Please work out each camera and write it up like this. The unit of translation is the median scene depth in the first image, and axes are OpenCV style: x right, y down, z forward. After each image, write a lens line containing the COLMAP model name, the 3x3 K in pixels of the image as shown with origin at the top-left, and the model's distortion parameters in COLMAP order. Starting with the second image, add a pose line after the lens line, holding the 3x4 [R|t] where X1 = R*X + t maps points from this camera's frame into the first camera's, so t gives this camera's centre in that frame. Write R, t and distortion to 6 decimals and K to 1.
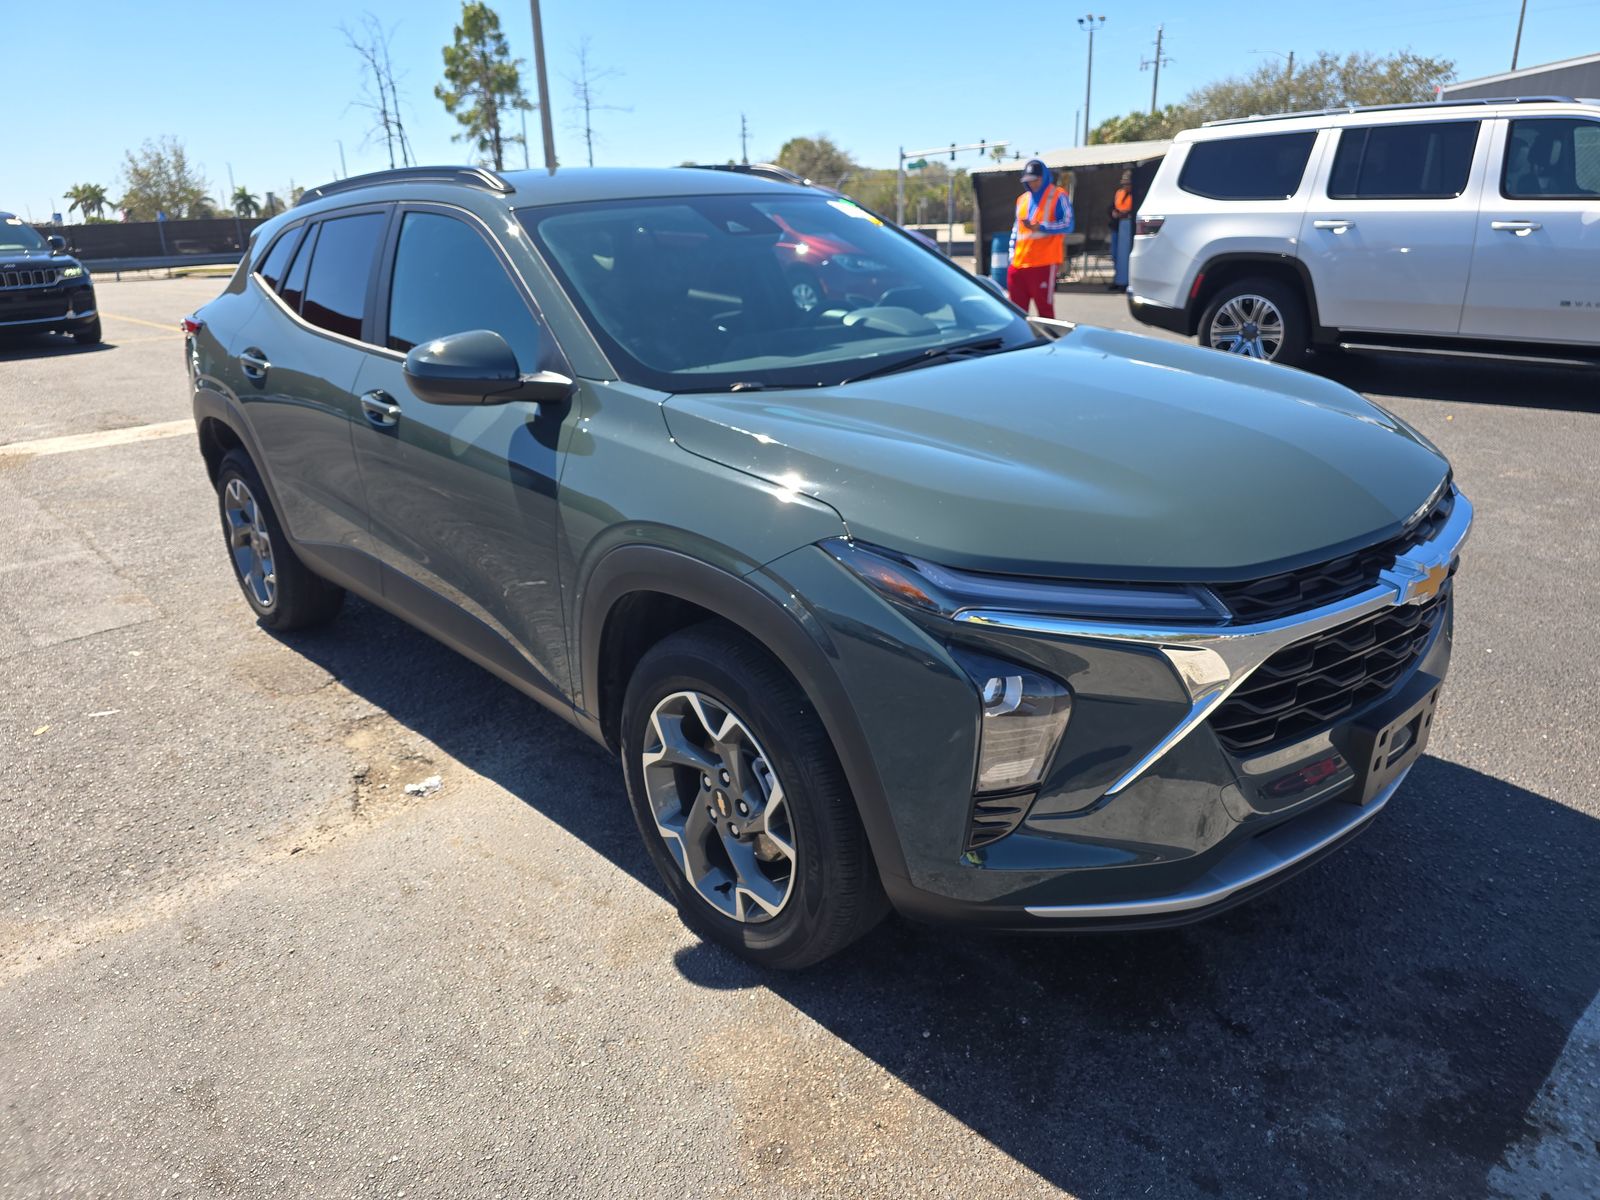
lens RADIAL K [[1089.2, 0, 800.0], [0, 1089.2, 600.0], [0, 0, 1]] dist [0.022233, -0.023982]
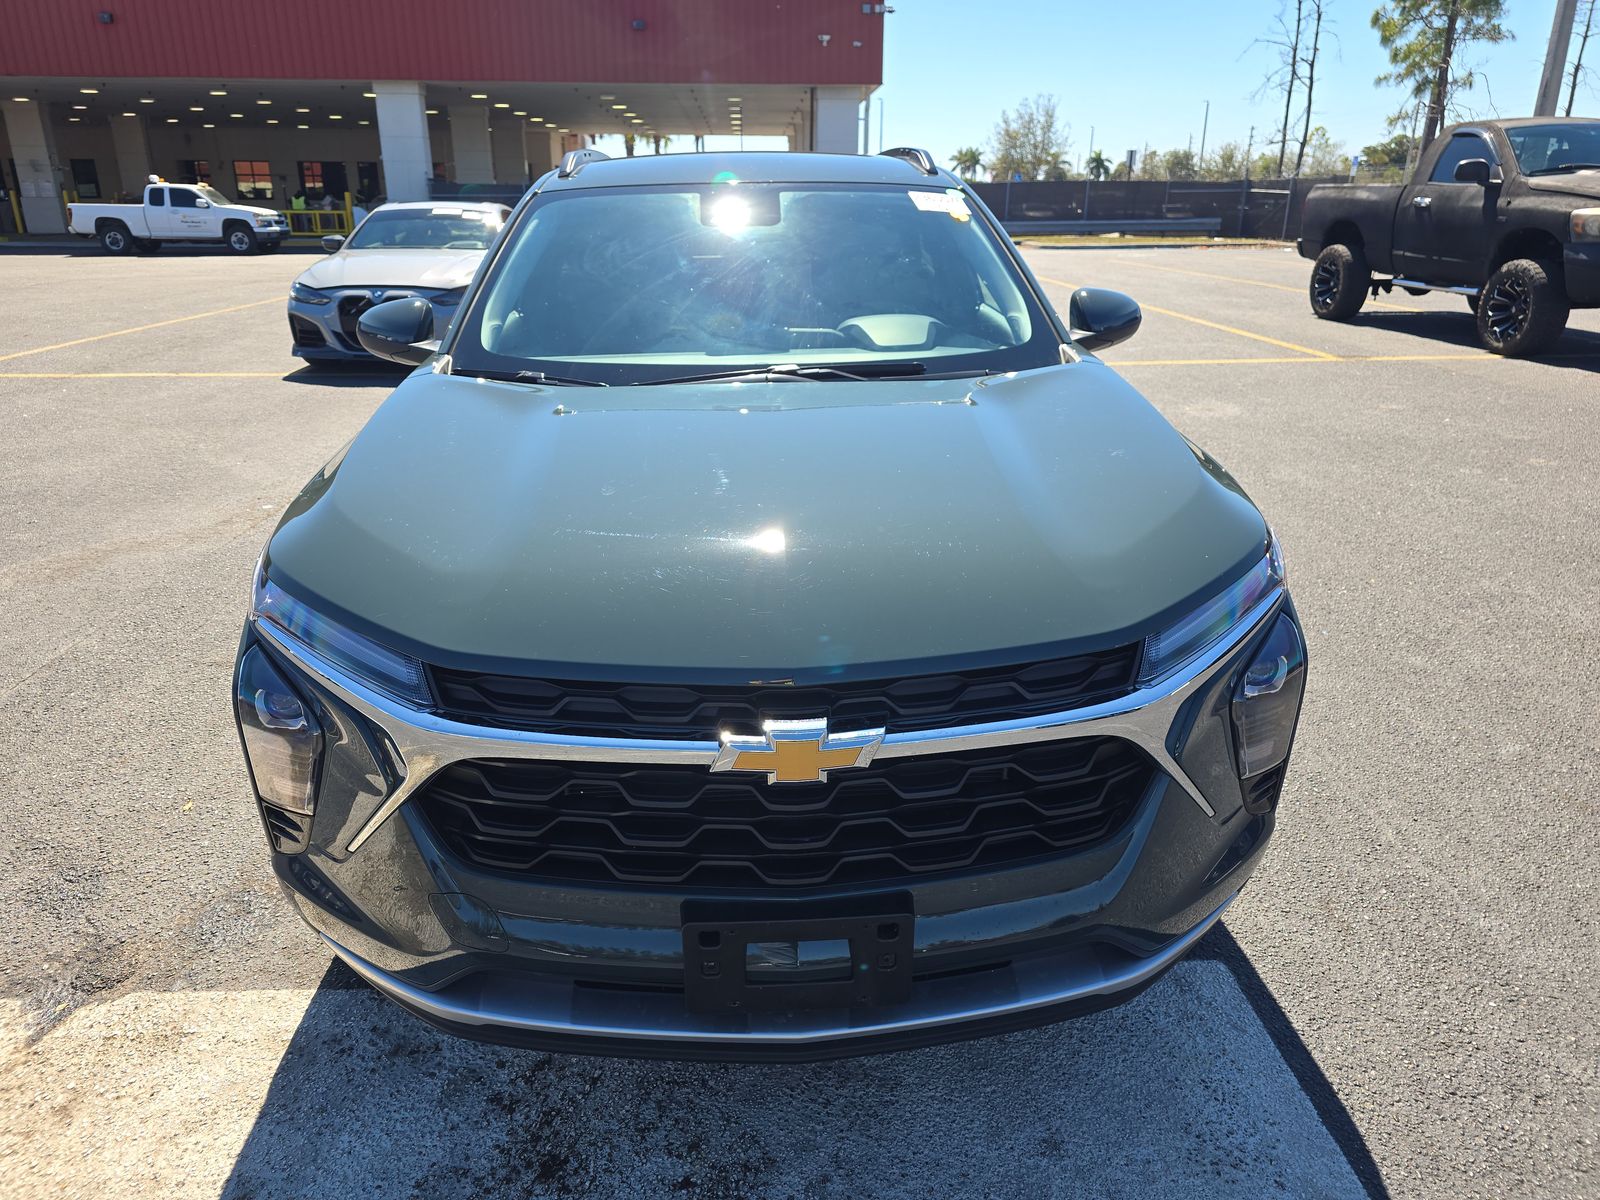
lens RADIAL K [[1089.2, 0, 800.0], [0, 1089.2, 600.0], [0, 0, 1]] dist [0.022233, -0.023982]
pose [[0.770023, 0.248256, -0.587736, -0.053549], [-0.232307, 0.967054, 0.104120, -0.034732], [0.594221, 0.056360, 0.802325, 0.101386]]
